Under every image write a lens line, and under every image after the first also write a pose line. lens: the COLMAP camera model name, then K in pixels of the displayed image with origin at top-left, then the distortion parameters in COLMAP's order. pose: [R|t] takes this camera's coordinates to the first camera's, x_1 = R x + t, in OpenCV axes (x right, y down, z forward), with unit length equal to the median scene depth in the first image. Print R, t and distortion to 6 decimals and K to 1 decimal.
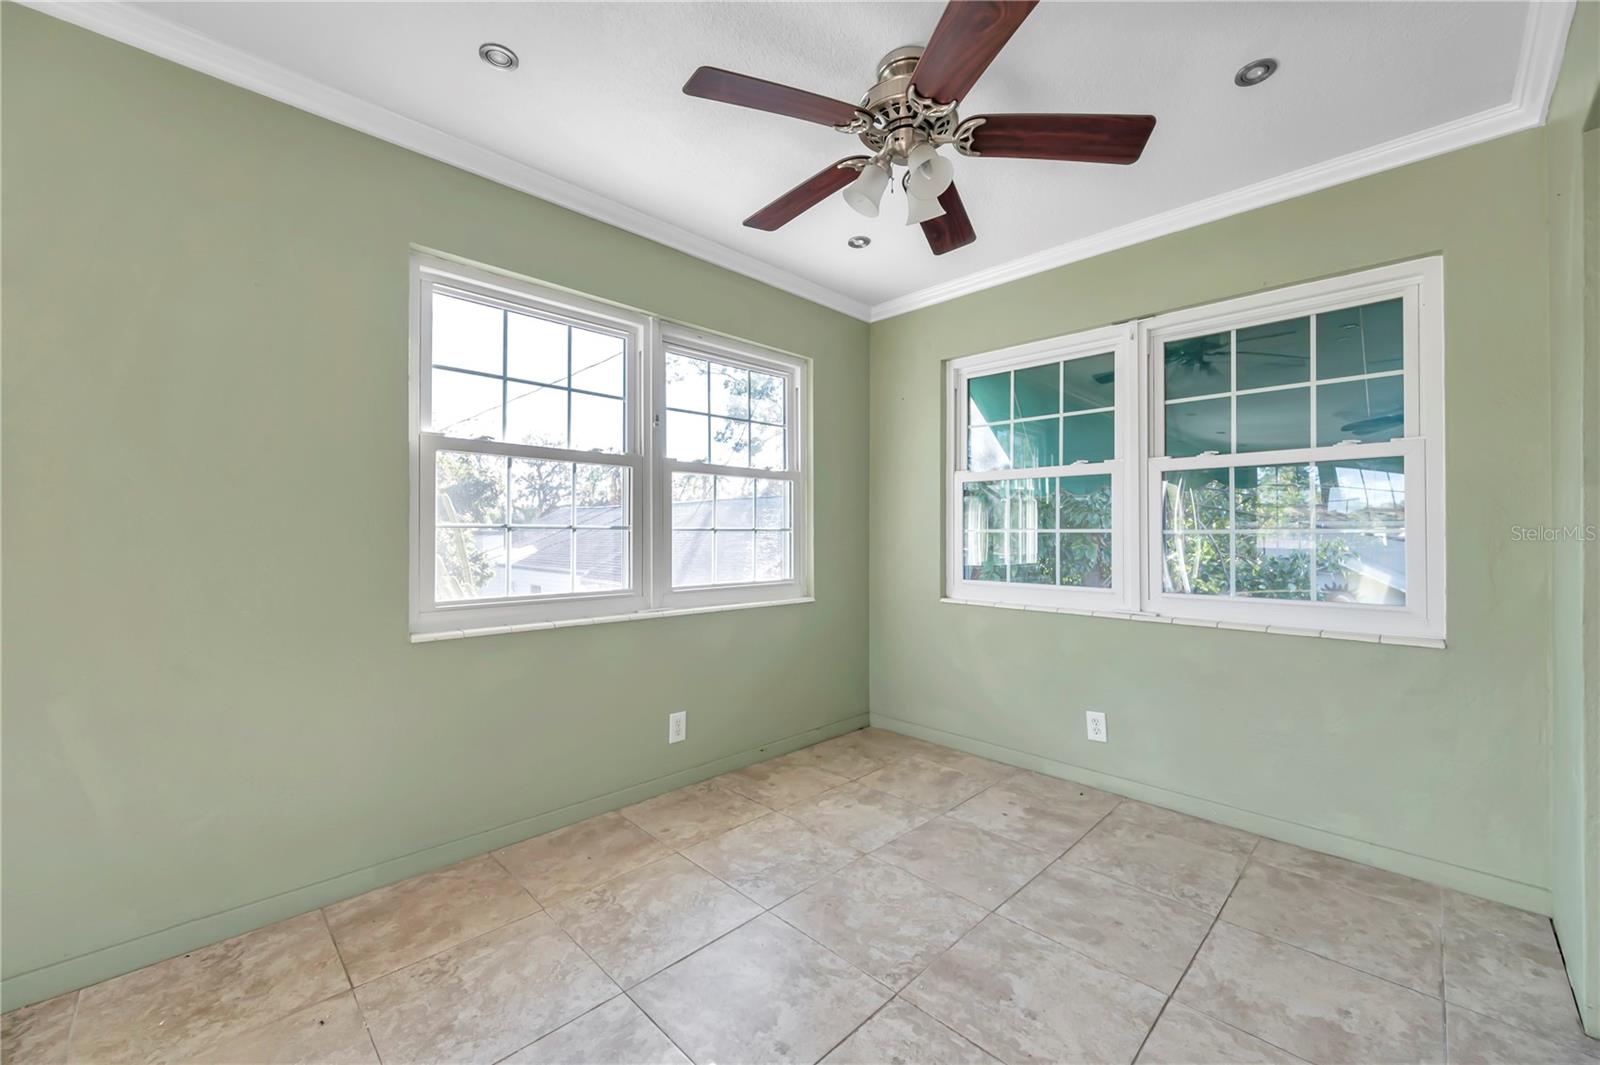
lens RADIAL K [[632.5, 0, 800.0], [0, 632.5, 532.5], [0, 0, 1]] dist [-0.000096, -0.000008]
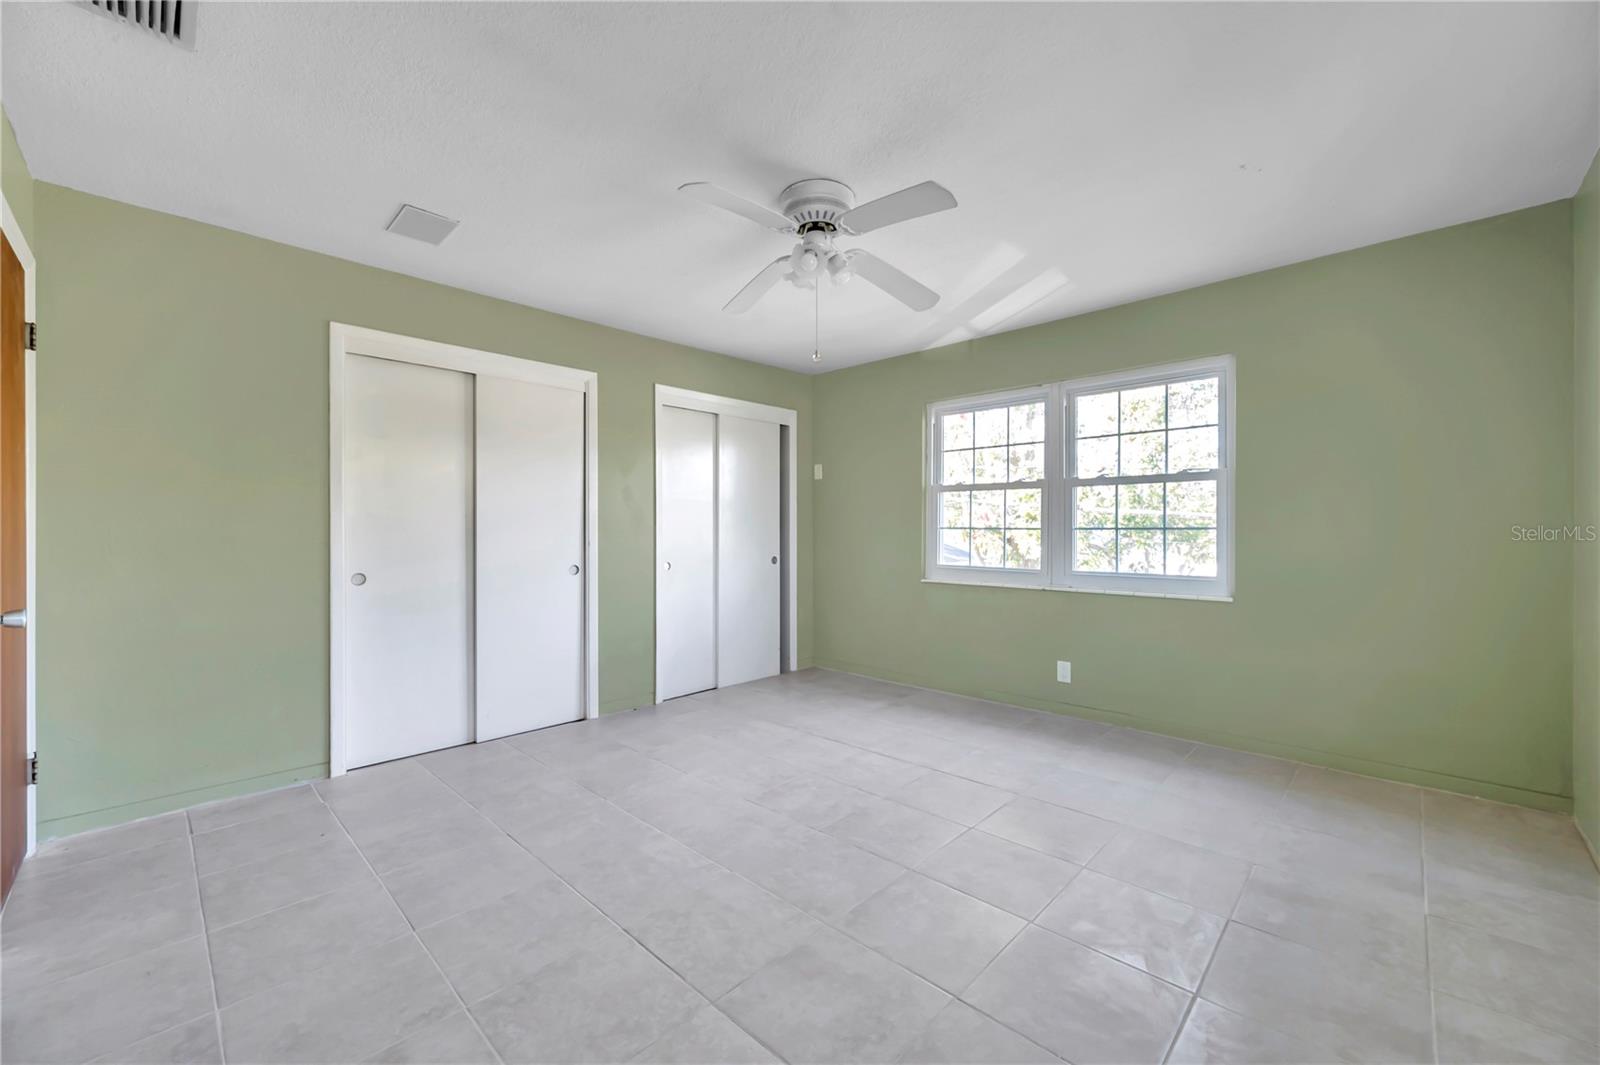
lens RADIAL K [[632.5, 0, 800.0], [0, 632.5, 532.5], [0, 0, 1]] dist [-0.000096, -0.000008]
pose [[0.020978, -0.004214, -0.999771, 1.191985], [0.009465, 0.999947, -0.004017, 0.001754], [0.999735, -0.009378, 0.021017, 0.396937]]
